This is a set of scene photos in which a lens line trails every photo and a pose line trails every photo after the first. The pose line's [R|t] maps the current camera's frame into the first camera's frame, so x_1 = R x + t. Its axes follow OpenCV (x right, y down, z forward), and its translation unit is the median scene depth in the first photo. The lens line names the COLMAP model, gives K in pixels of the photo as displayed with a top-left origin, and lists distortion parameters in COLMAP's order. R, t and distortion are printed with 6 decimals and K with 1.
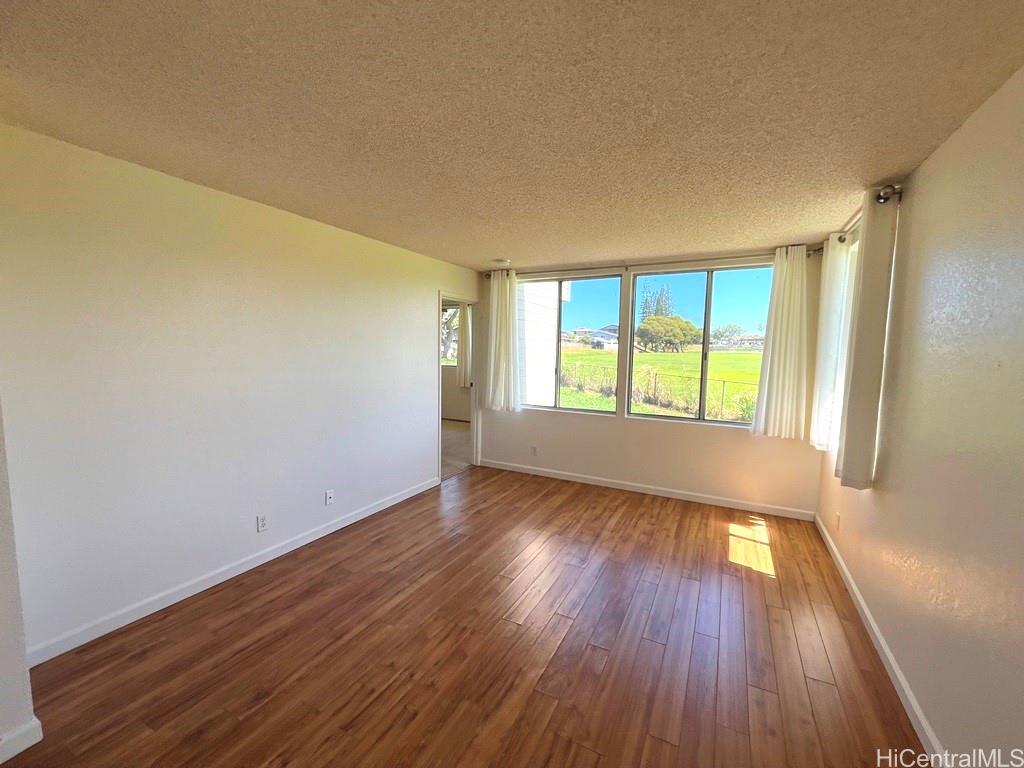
lens RADIAL K [[415.1, 0, 516.9], [0, 415.1, 382.4], [0, 0, 1]] dist [-0.003866, -0.000273]
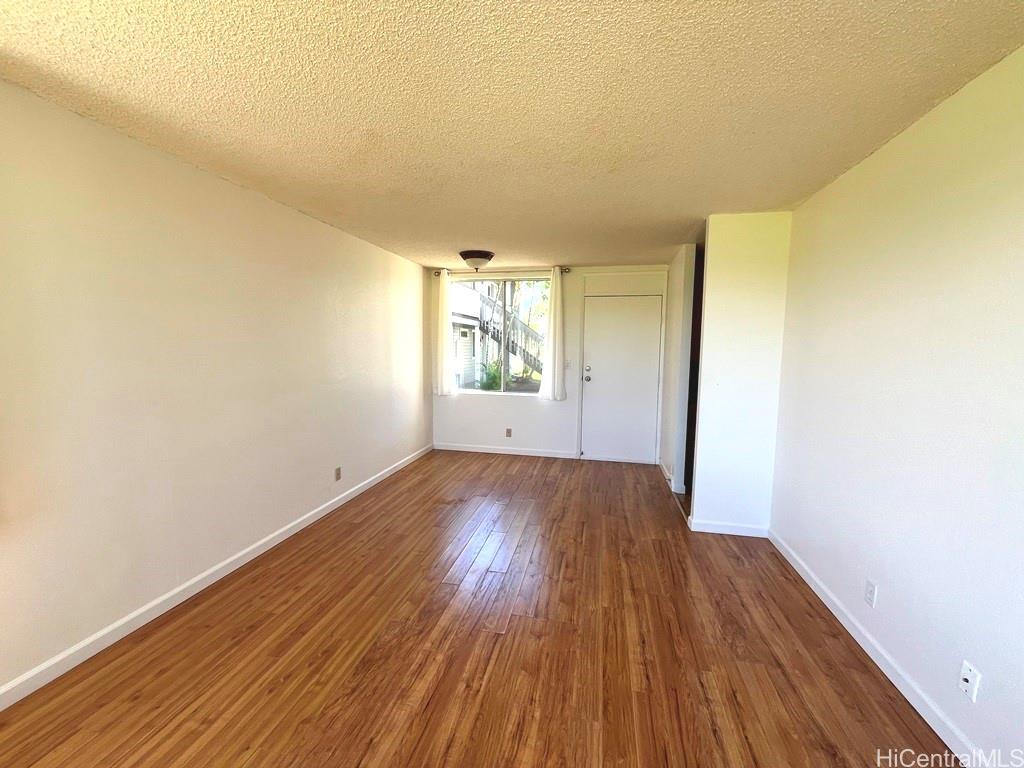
lens RADIAL K [[415.1, 0, 510.5], [0, 415.1, 383.4], [0, 0, 1]] dist [-0.003866, -0.000273]
pose [[-0.966968, -0.006766, -0.254809, 0.183881], [-0.049457, 0.985631, 0.161512, -0.110727], [0.250055, 0.168779, -0.953408, 1.768403]]
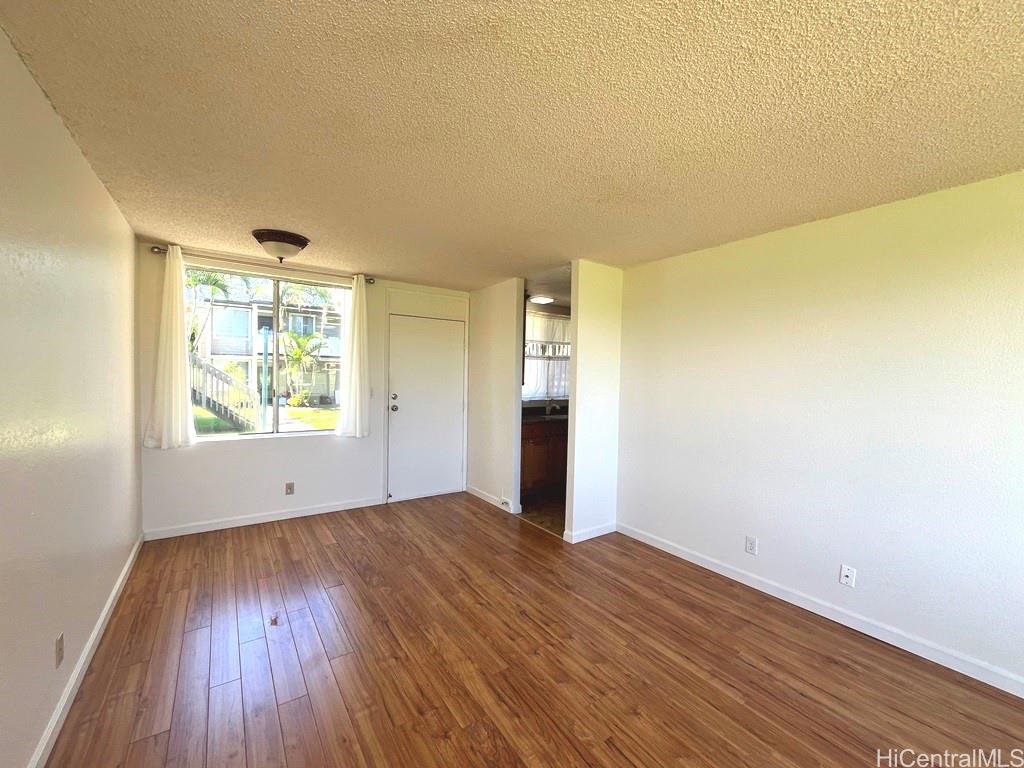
lens RADIAL K [[415.1, 0, 512.9], [0, 415.1, 385.6], [0, 0, 1]] dist [-0.003866, -0.000273]
pose [[-0.466918, -0.004581, -0.884289, 0.678748], [-0.100150, 0.993827, 0.047732, -0.048668], [0.878611, 0.110848, -0.464494, 1.115651]]
